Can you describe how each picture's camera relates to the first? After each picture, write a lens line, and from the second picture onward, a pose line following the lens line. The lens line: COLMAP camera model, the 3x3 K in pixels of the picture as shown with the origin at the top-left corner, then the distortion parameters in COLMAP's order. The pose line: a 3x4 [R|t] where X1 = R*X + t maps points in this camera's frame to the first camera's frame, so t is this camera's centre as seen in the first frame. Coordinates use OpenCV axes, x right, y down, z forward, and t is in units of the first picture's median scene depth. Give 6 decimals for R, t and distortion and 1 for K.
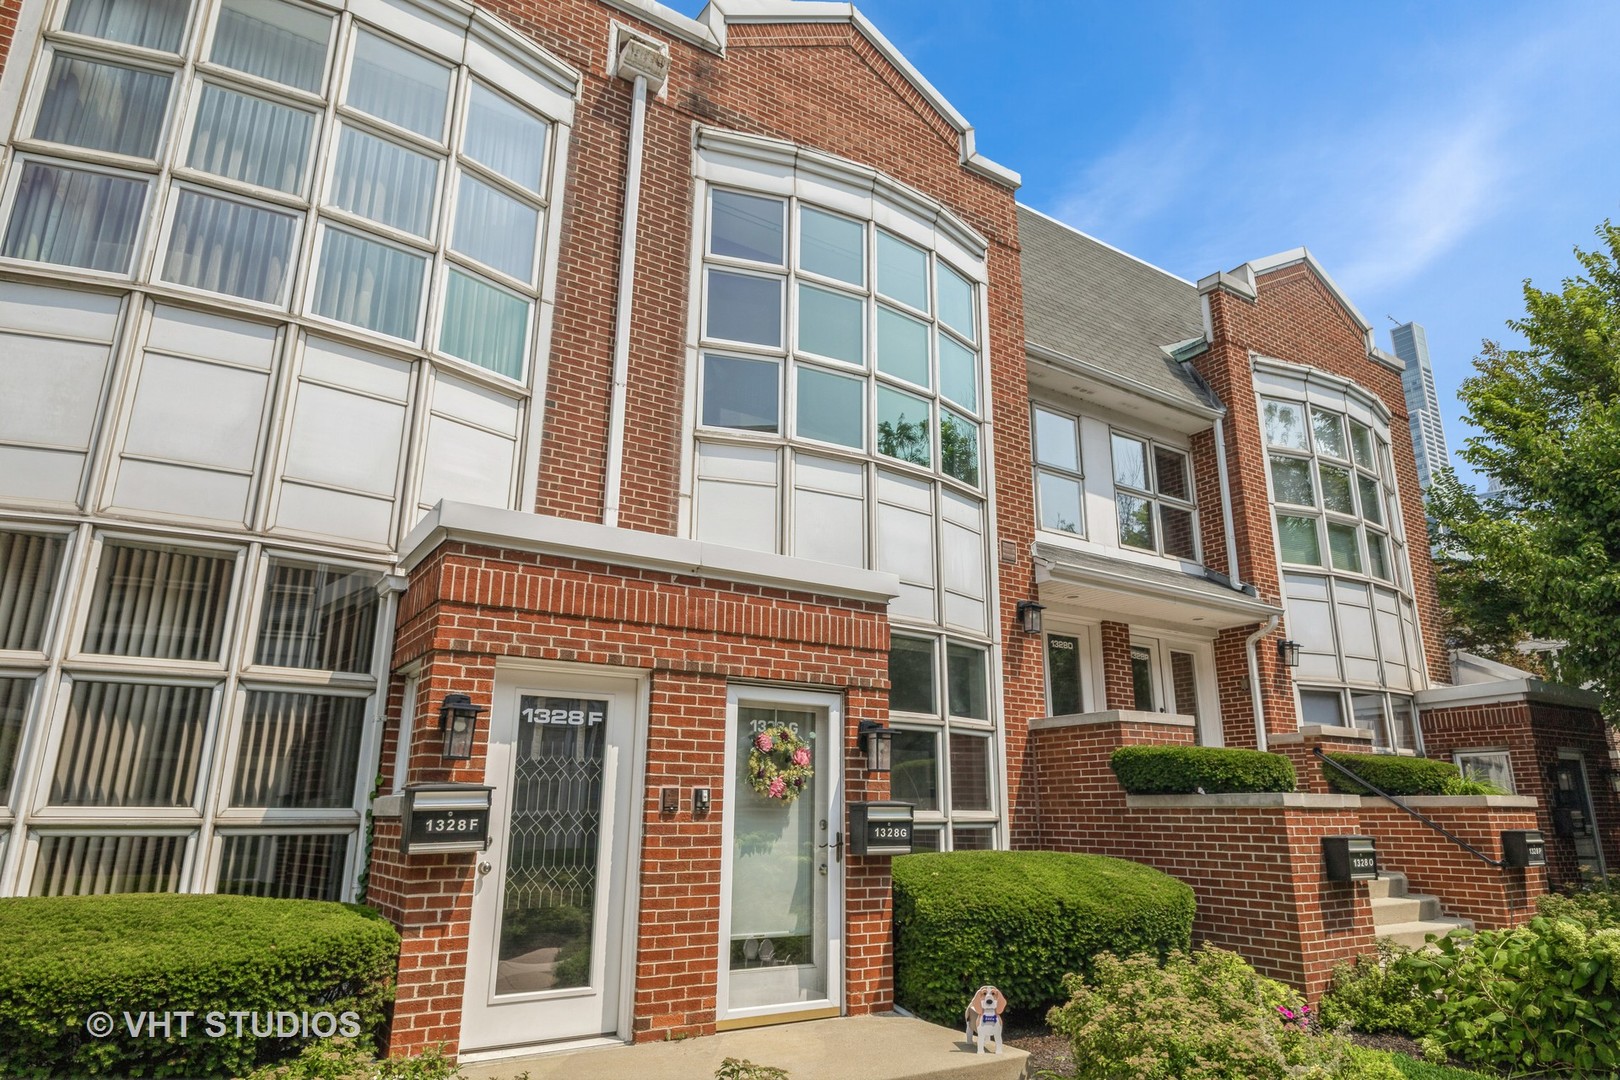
lens RADIAL K [[980.3, 0, 811.0], [0, 980.3, 536.3], [0, 0, 1]] dist [0.000059, 0.001068]
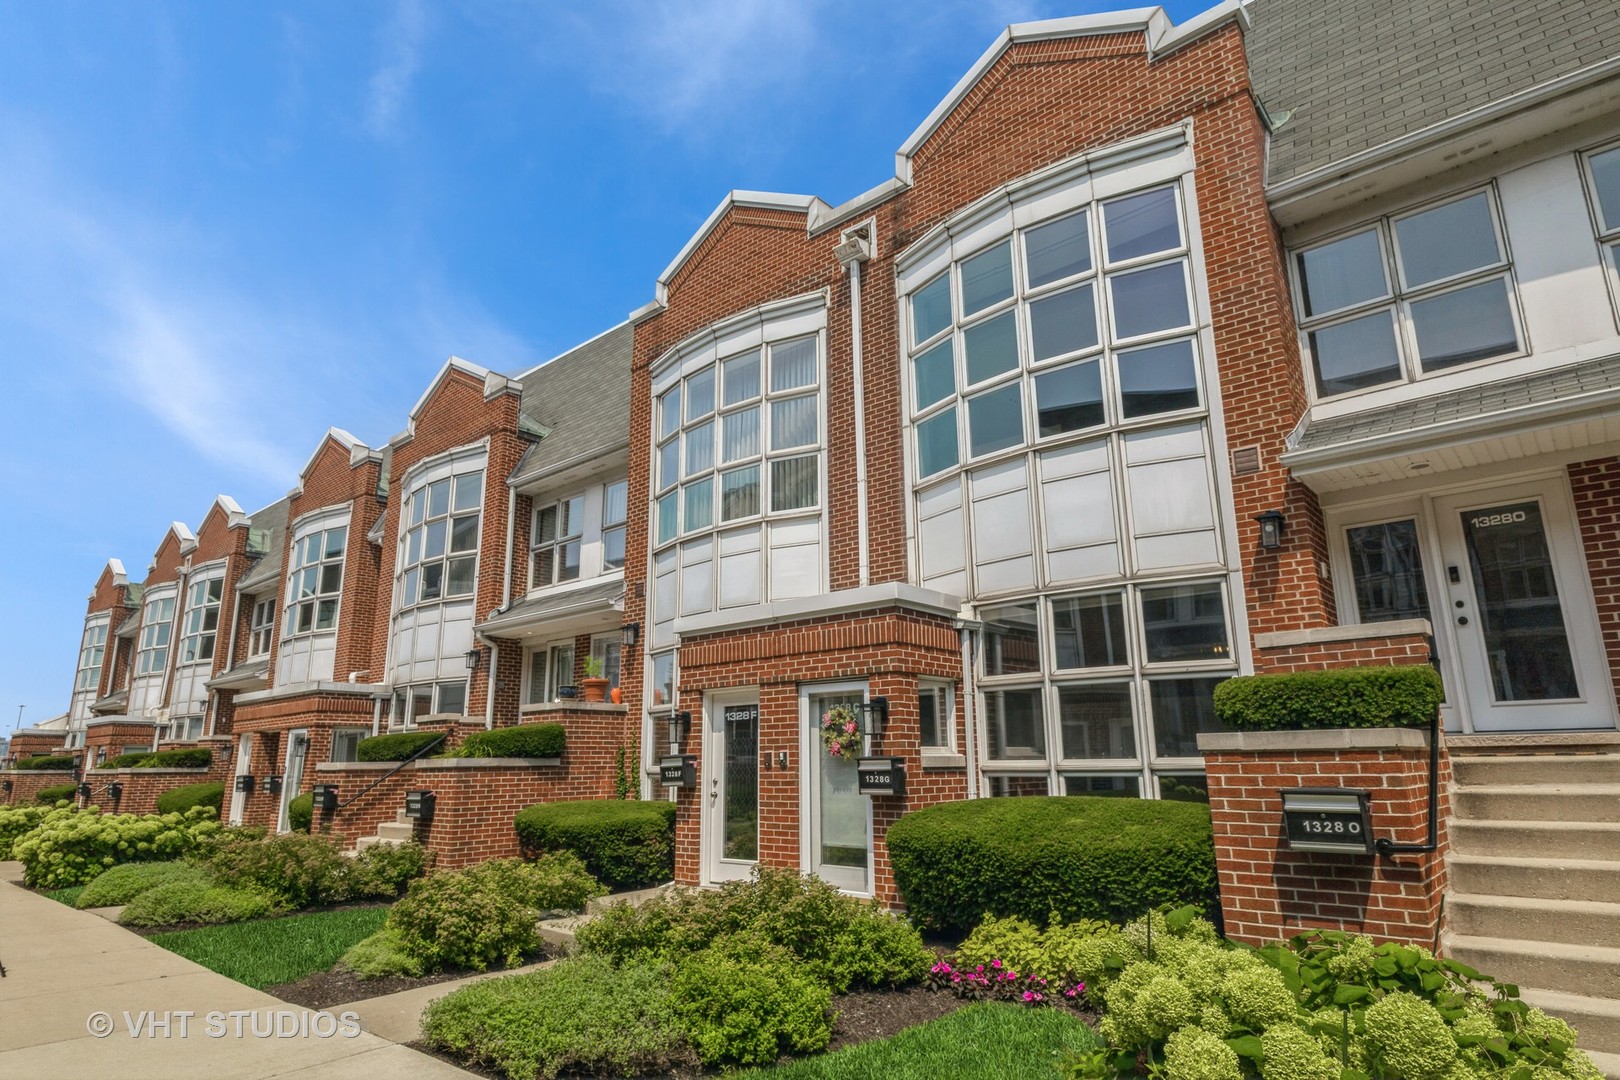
lens RADIAL K [[911.4, 0, 809.3], [0, 911.4, 537.6], [0, 0, 1]] dist [0.005060, 0.000344]
pose [[0.260998, -0.240817, -0.934819, 1.079265], [0.276808, 0.946388, -0.166514, 0.138352], [0.924801, -0.215306, 0.313666, 0.479220]]
